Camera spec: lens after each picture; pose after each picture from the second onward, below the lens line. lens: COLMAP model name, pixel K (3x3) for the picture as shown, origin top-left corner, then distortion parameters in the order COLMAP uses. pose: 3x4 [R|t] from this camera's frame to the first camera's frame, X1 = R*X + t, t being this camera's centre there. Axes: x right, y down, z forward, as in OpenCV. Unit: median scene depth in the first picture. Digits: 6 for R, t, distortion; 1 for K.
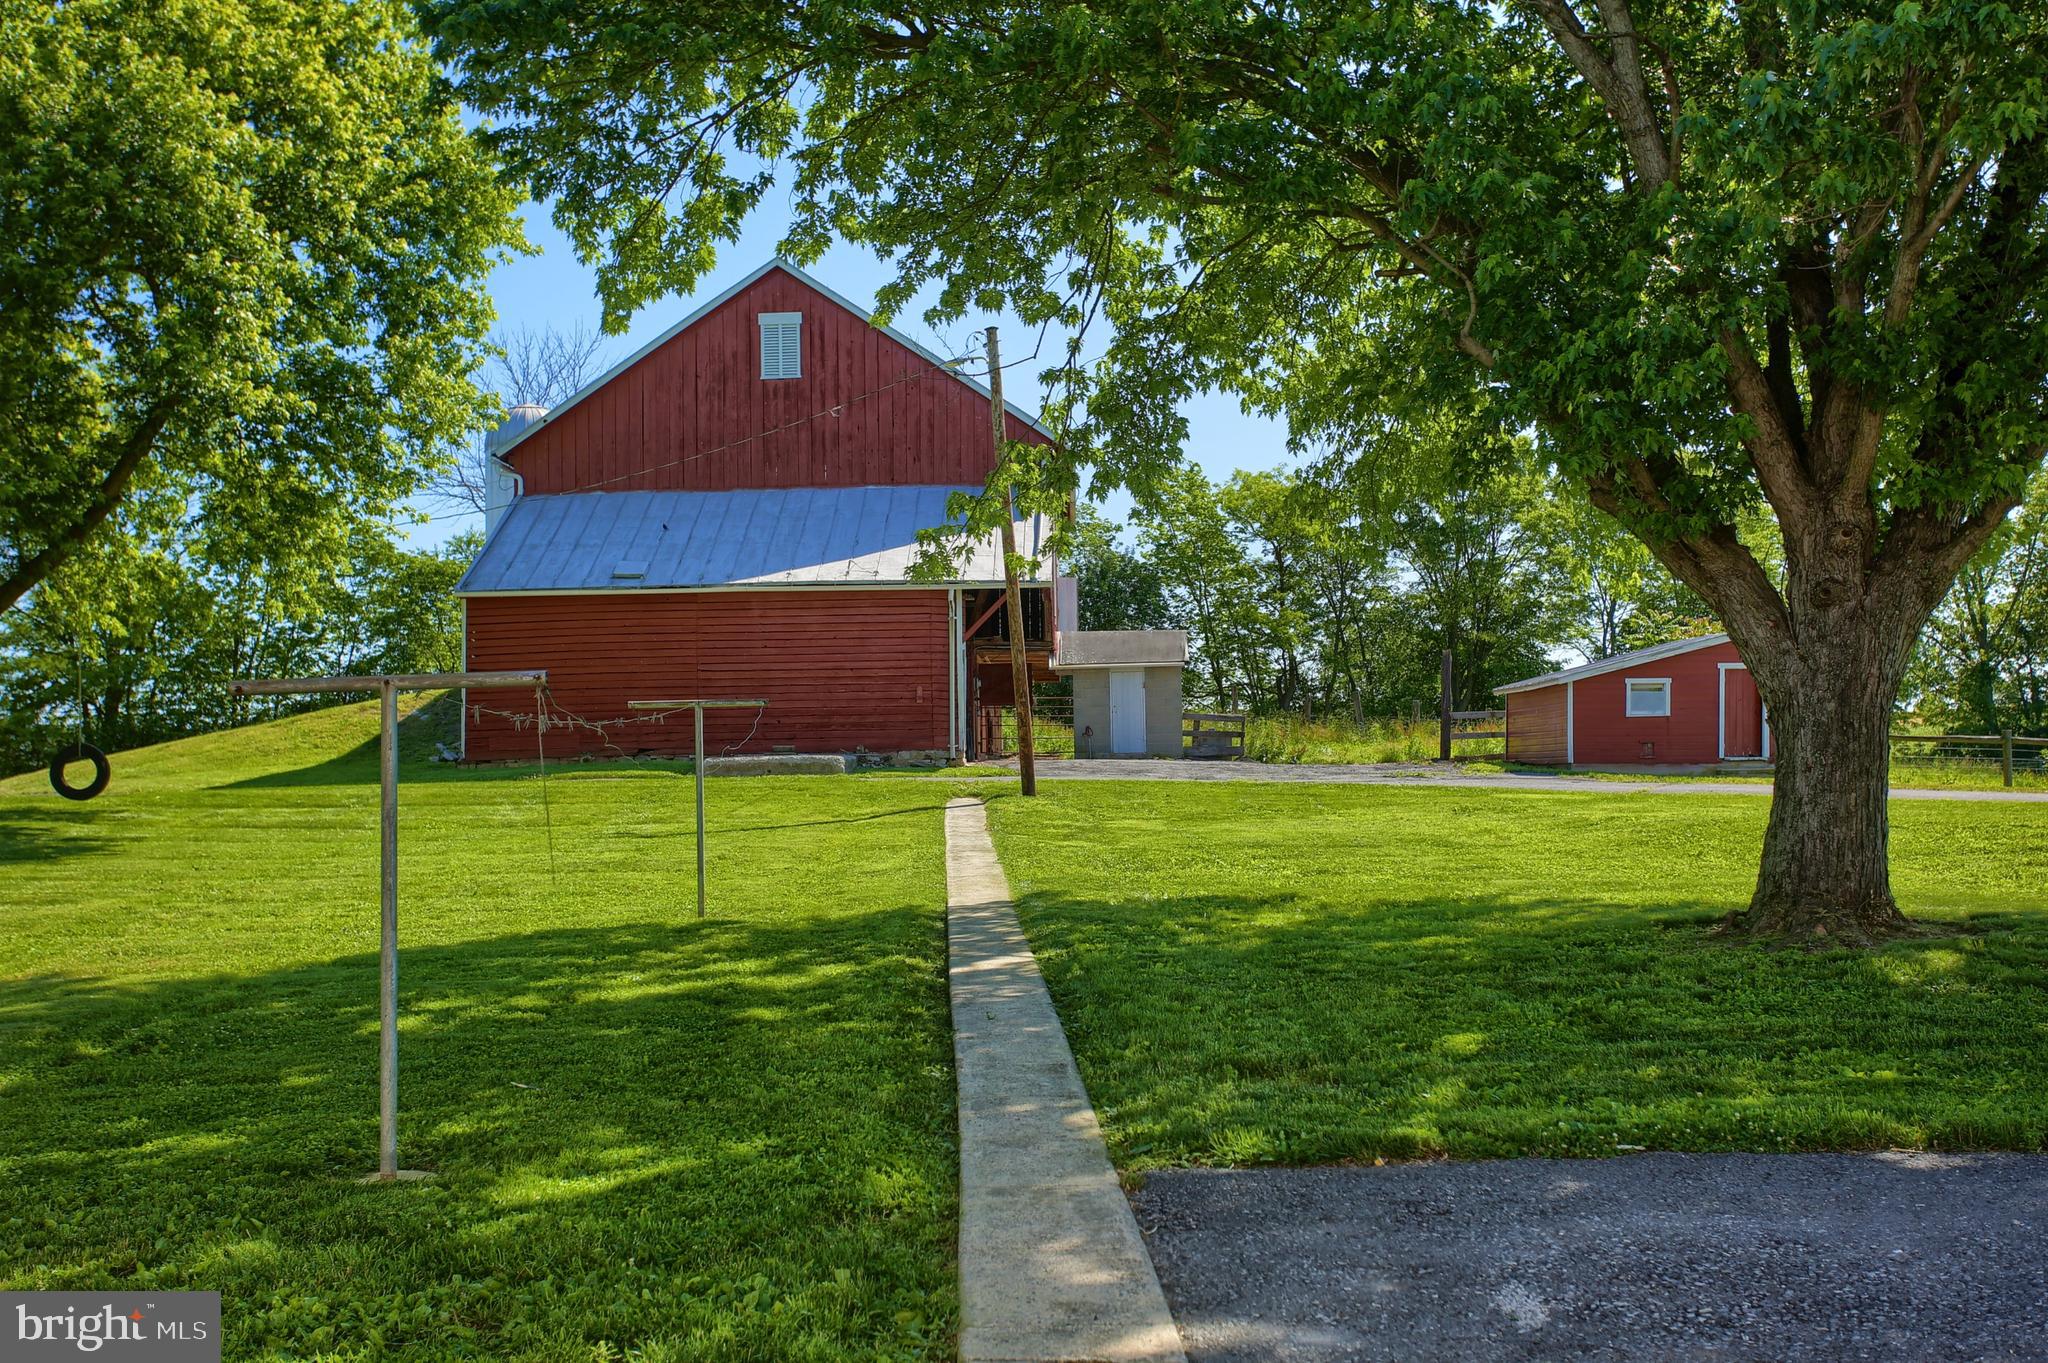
lens RADIAL K [[2199.0, 0, 1024.0], [0, 2199.0, 681.5], [0, 0, 1]] dist [0.007944, 0.027951]
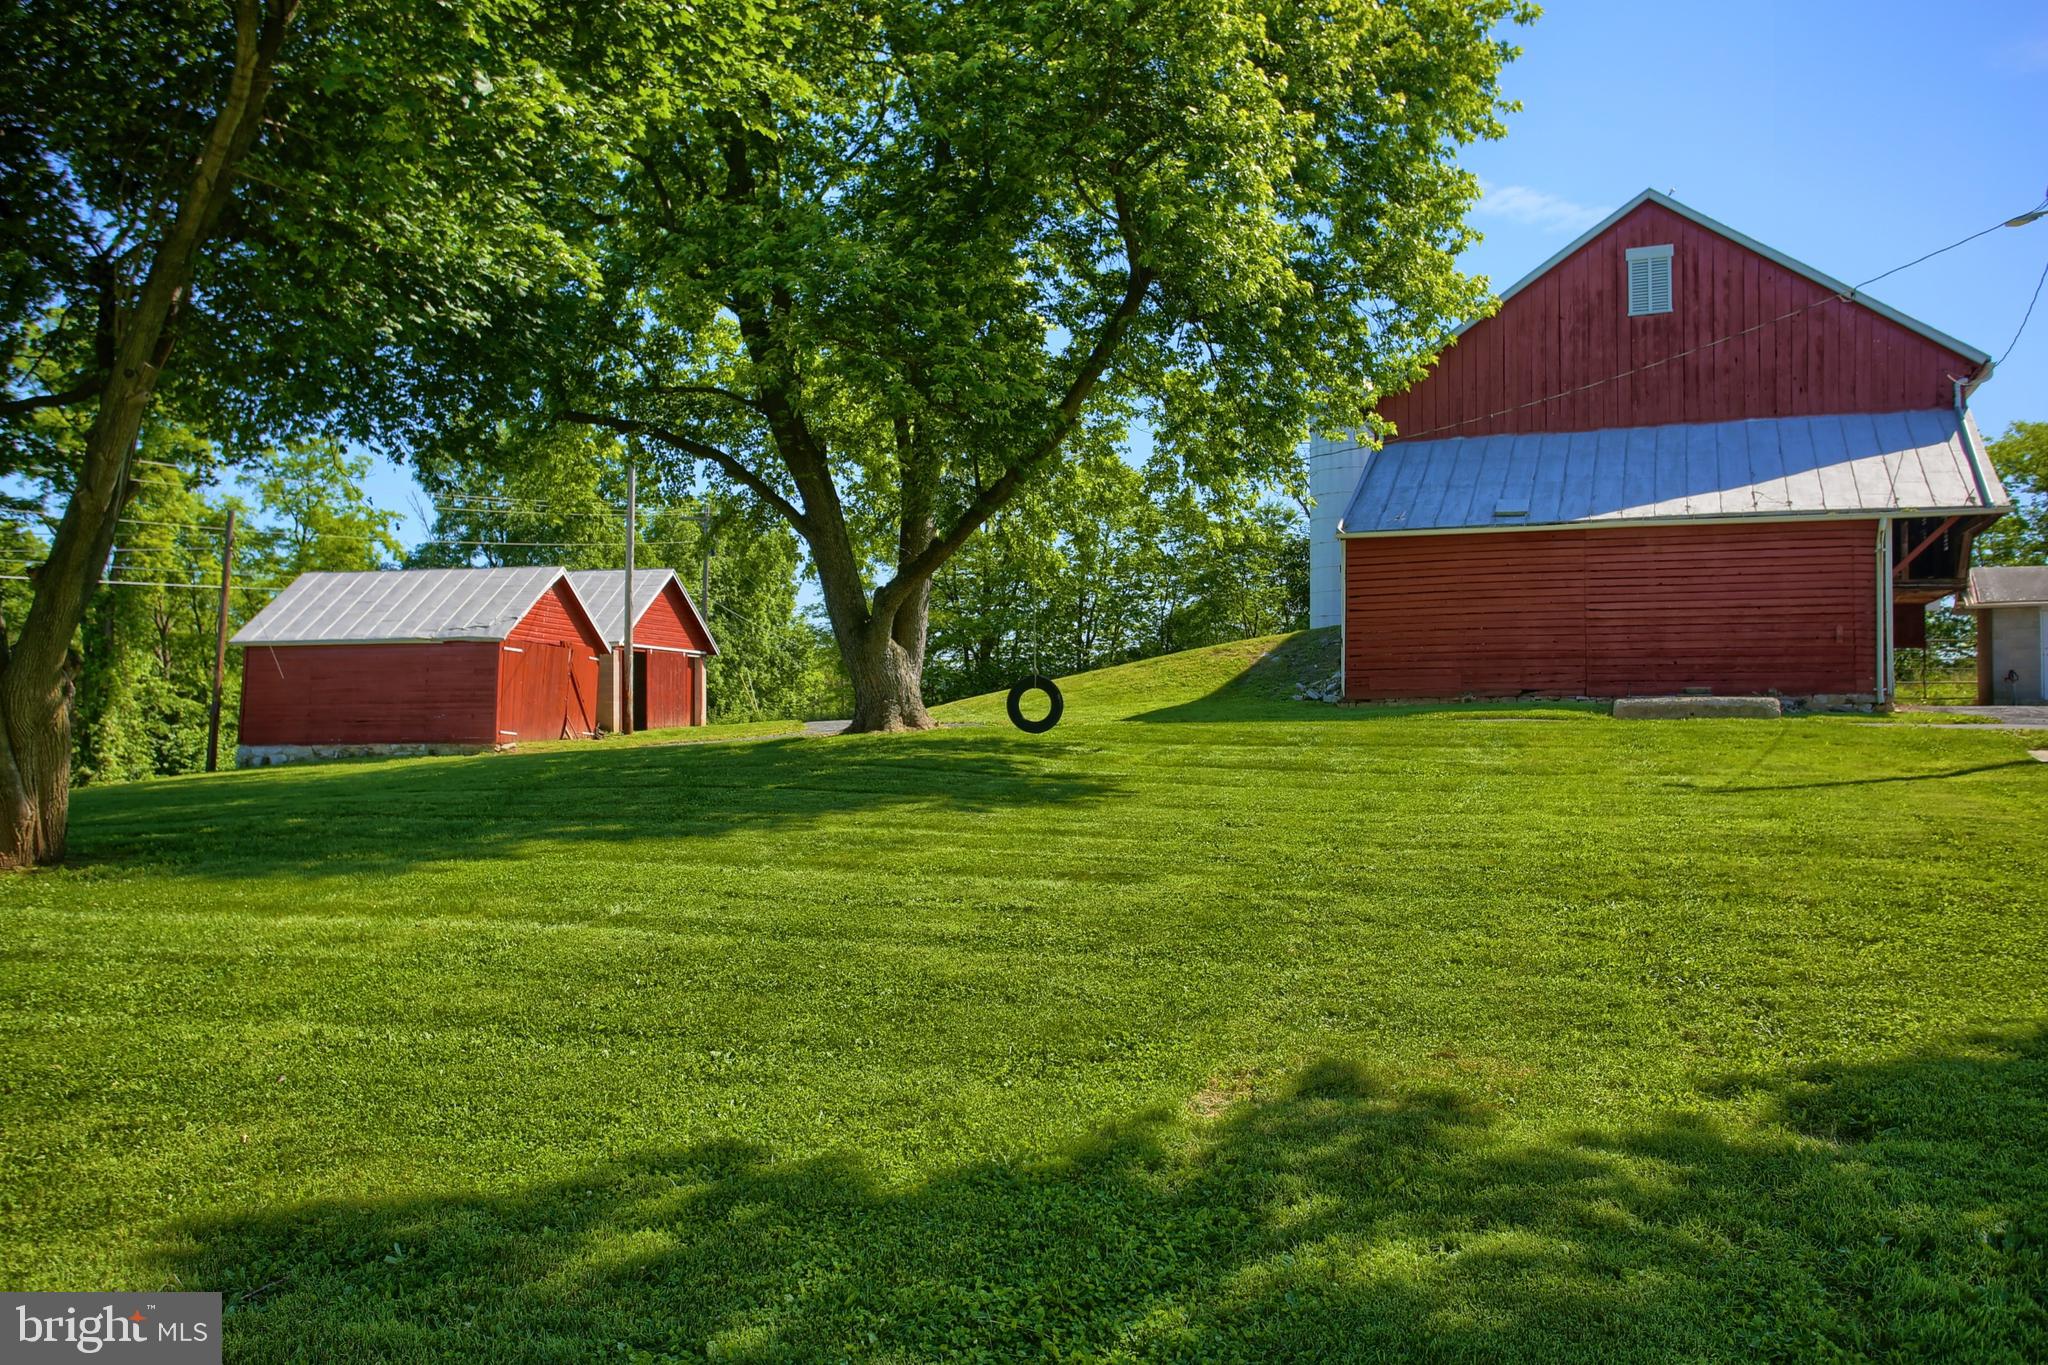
lens RADIAL K [[1681.1, 0, 1024.0], [0, 1681.1, 682.5], [0, 0, 1]] dist [0.004800, -0.005840]
pose [[0.943003, 0.008770, -0.332667, -0.125530], [-0.001399, 0.999748, 0.022390, 0.010214], [0.332780, -0.020649, 0.942778, 0.201048]]
